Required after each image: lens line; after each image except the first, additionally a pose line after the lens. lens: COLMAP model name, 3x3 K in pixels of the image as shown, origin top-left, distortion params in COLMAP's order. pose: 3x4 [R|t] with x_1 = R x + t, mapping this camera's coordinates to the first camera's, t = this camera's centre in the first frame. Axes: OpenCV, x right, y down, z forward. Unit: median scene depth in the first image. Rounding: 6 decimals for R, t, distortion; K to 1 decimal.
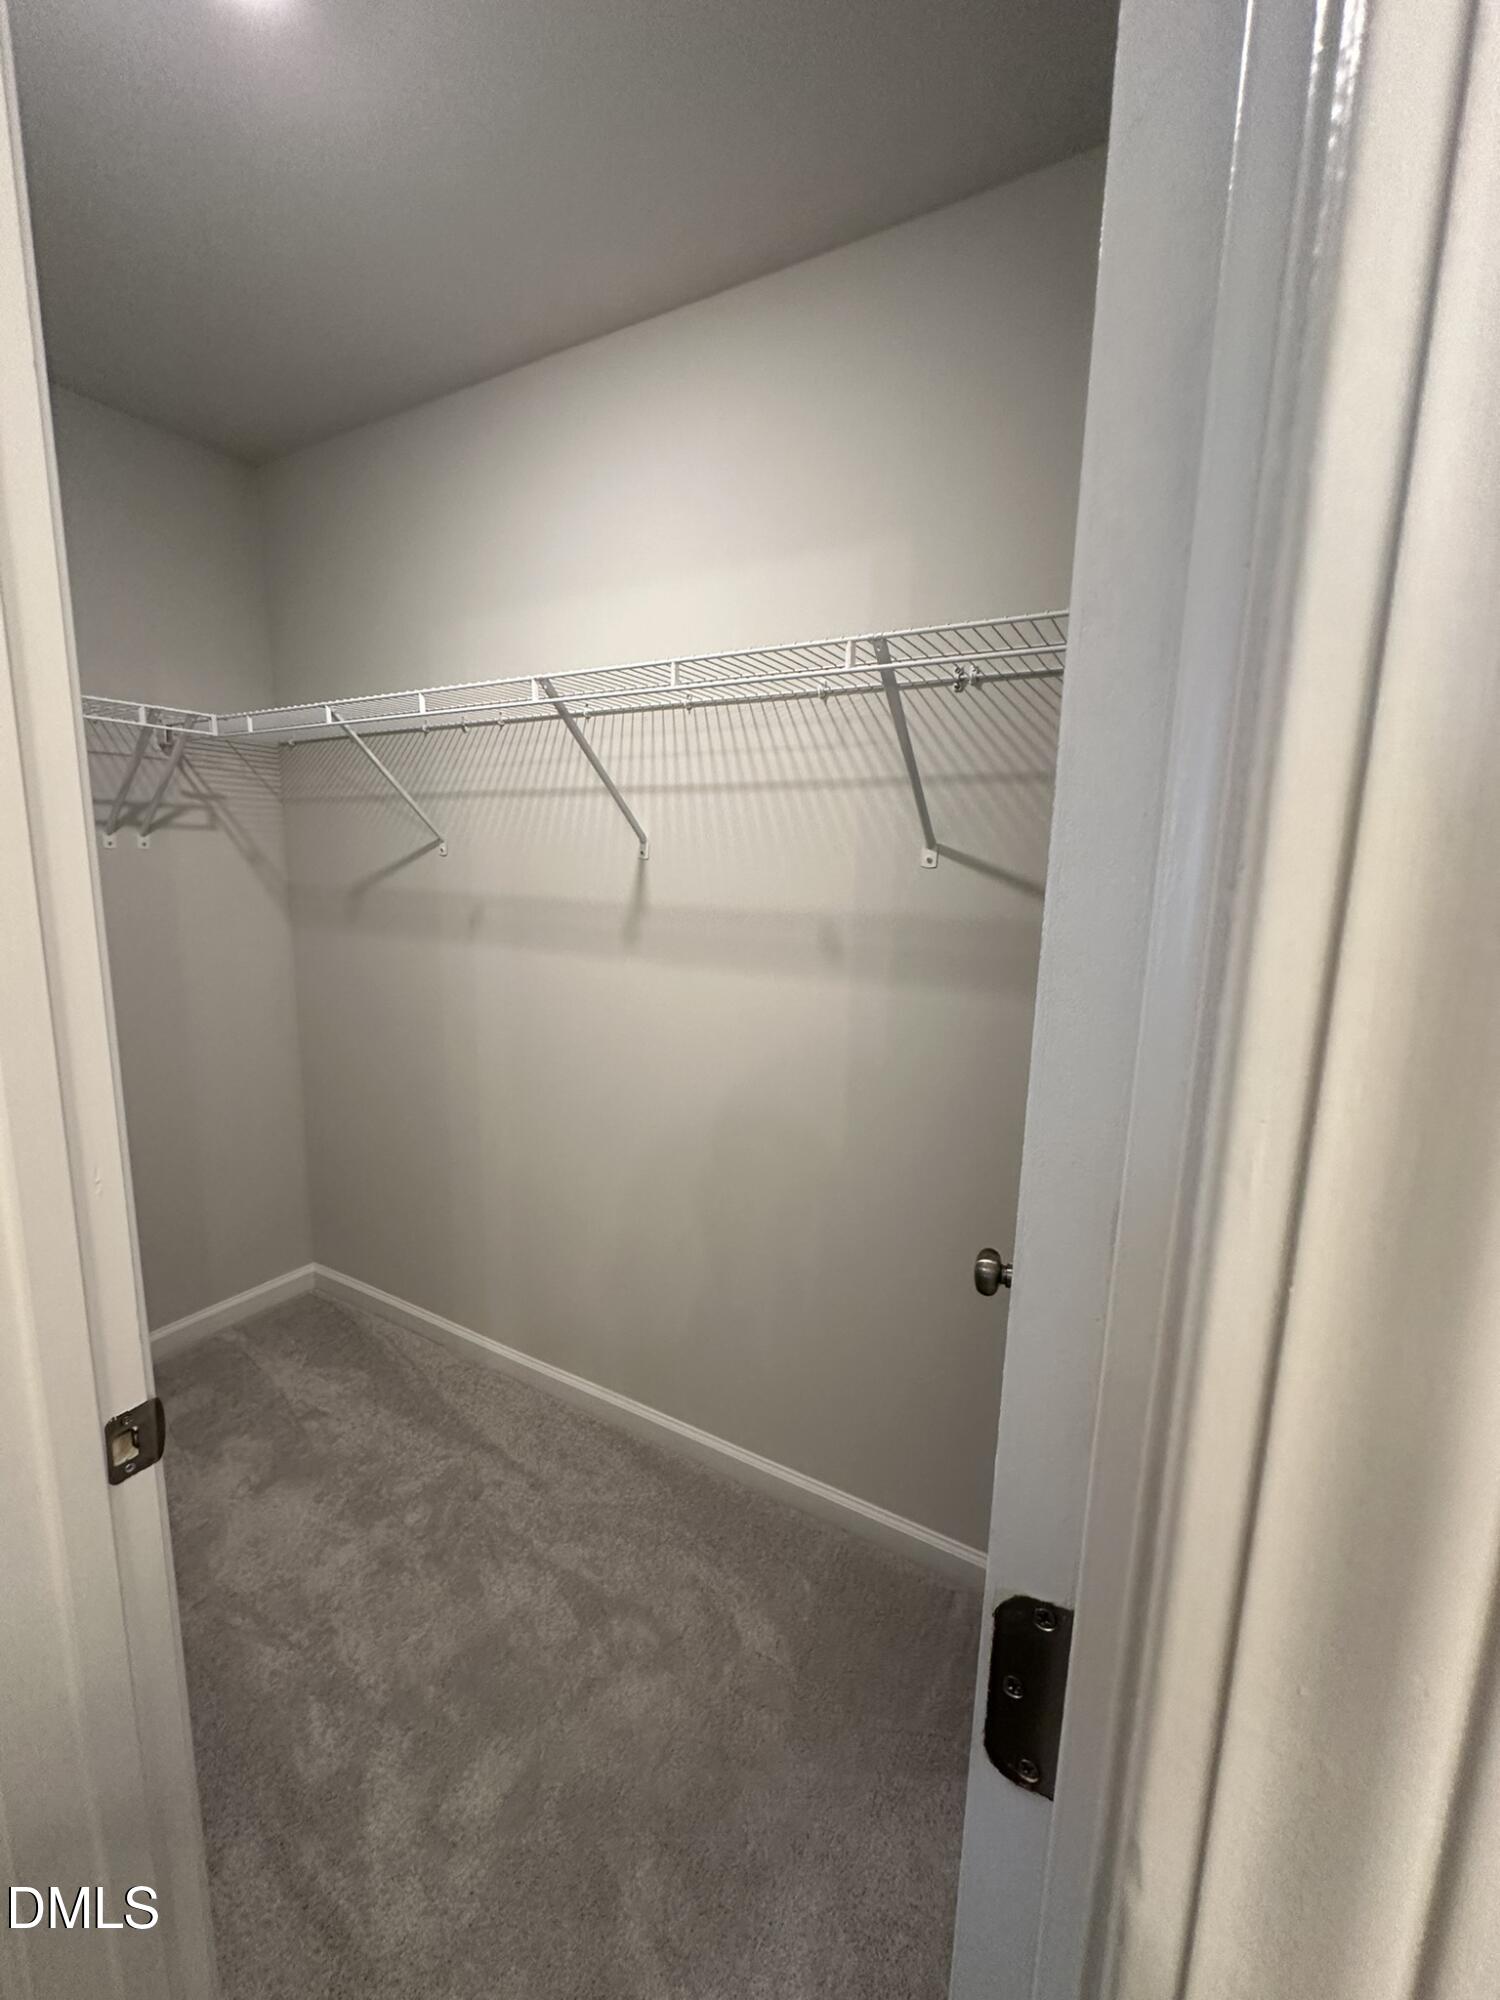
lens RADIAL K [[796.6, 0, 743.9], [0, 796.6, 1000.5], [0, 0, 1]] dist [-0.003954, 0.001706]
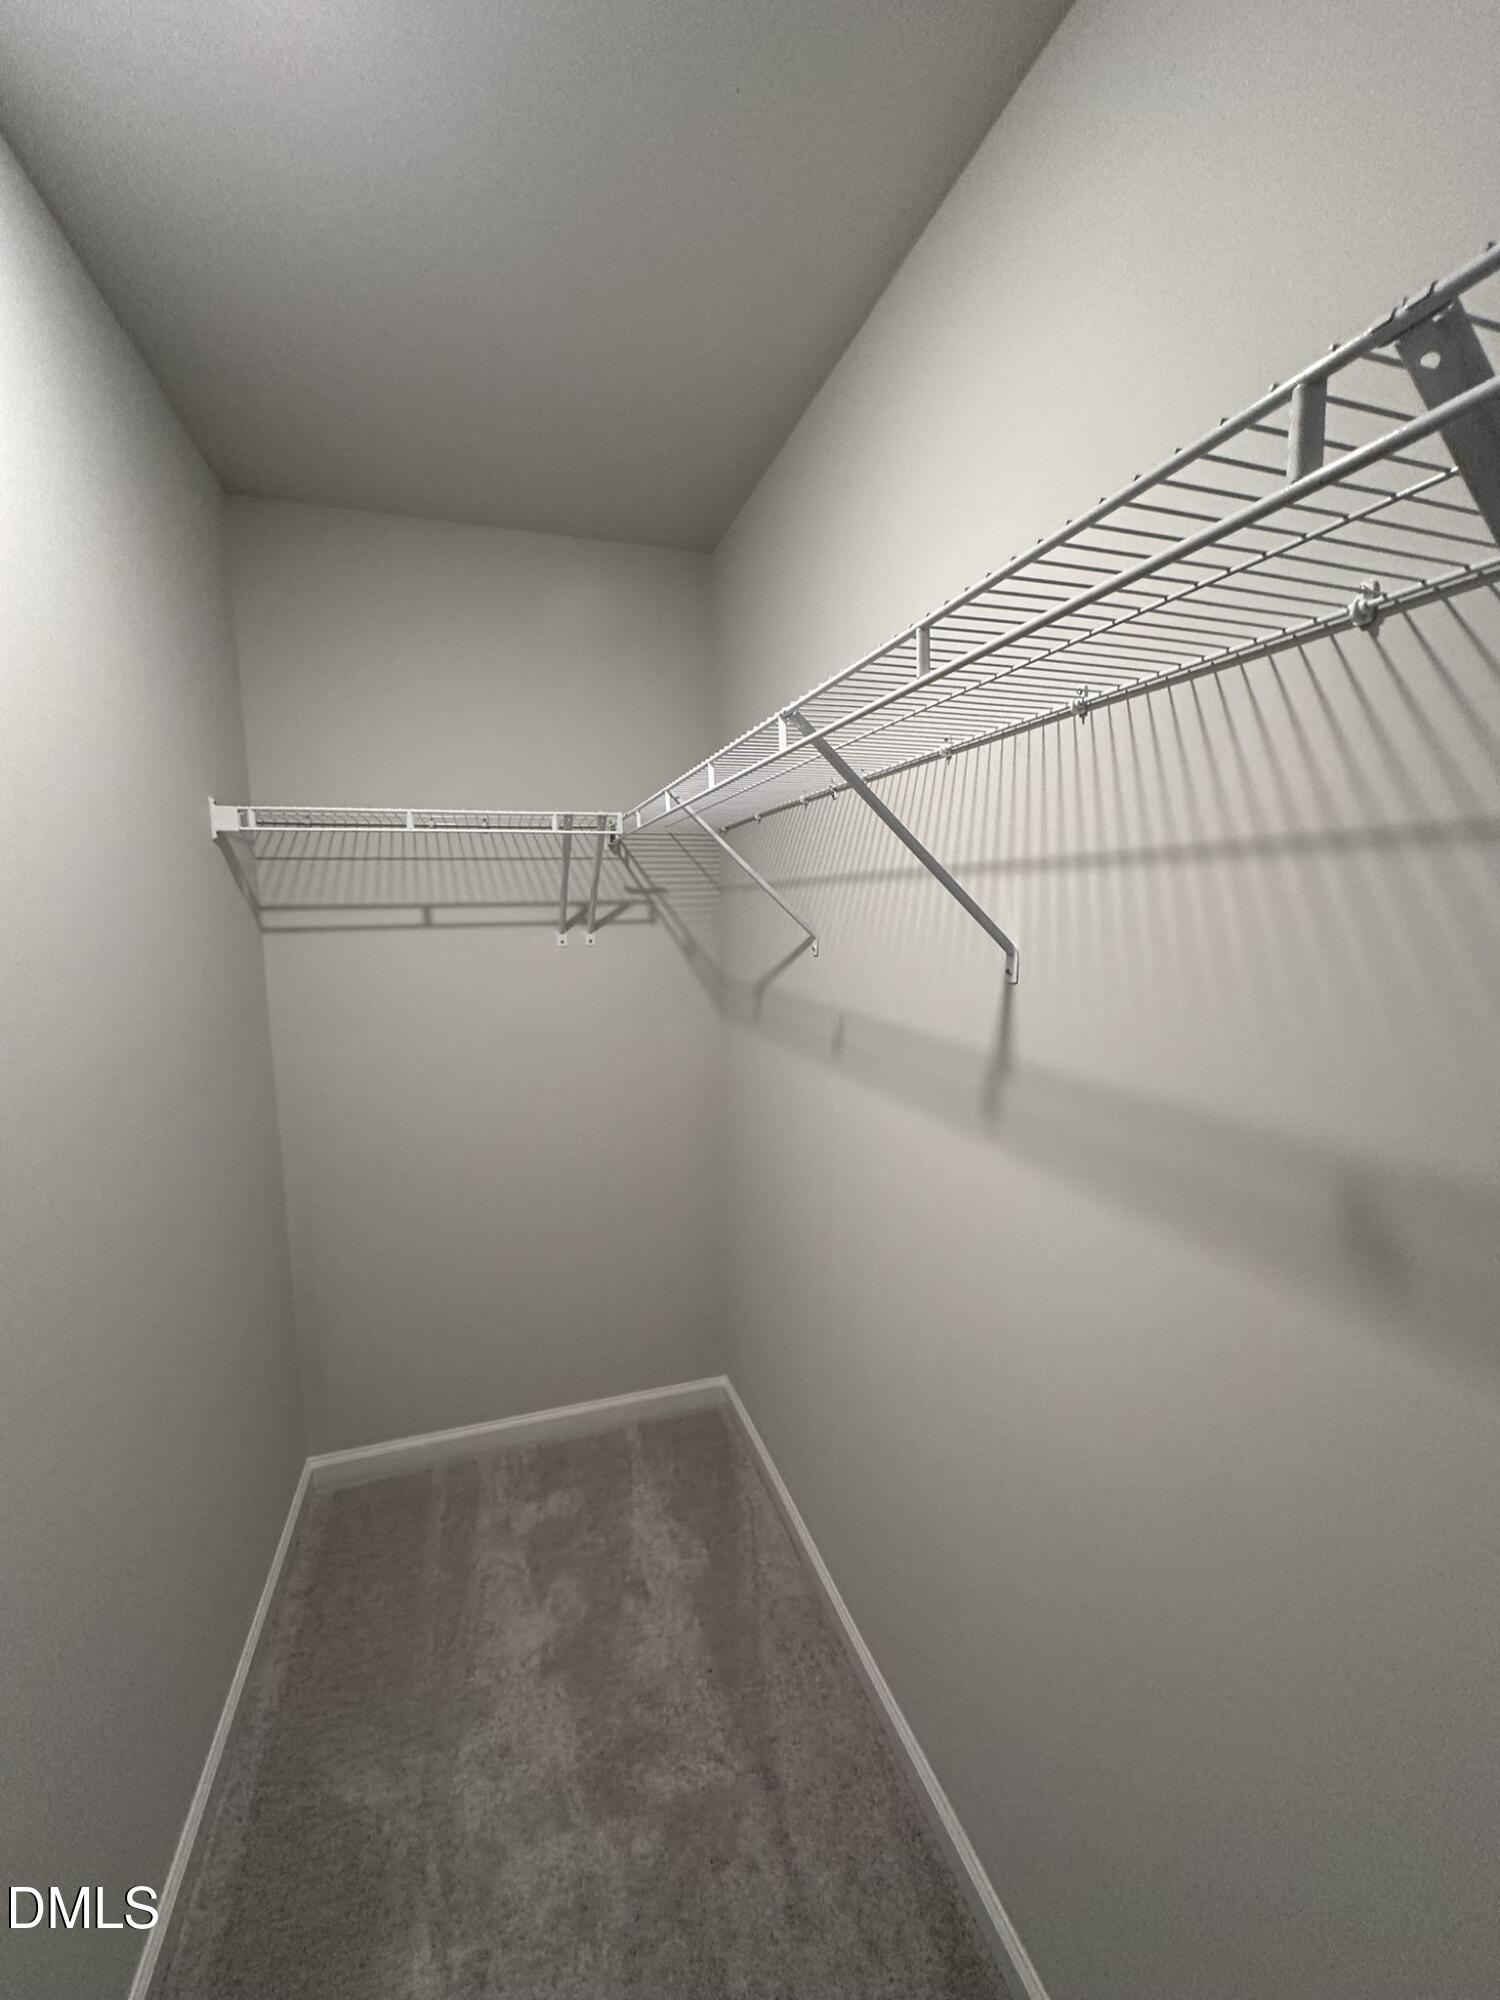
lens RADIAL K [[796.6, 0, 753.6], [0, 796.6, 1000.2], [0, 0, 1]] dist [-0.003954, 0.001706]
pose [[0.747666, 0.047264, -0.662391, 0.109229], [-0.084649, 0.996110, -0.024471, -0.120339], [0.658658, 0.074367, 0.748759, 0.392386]]
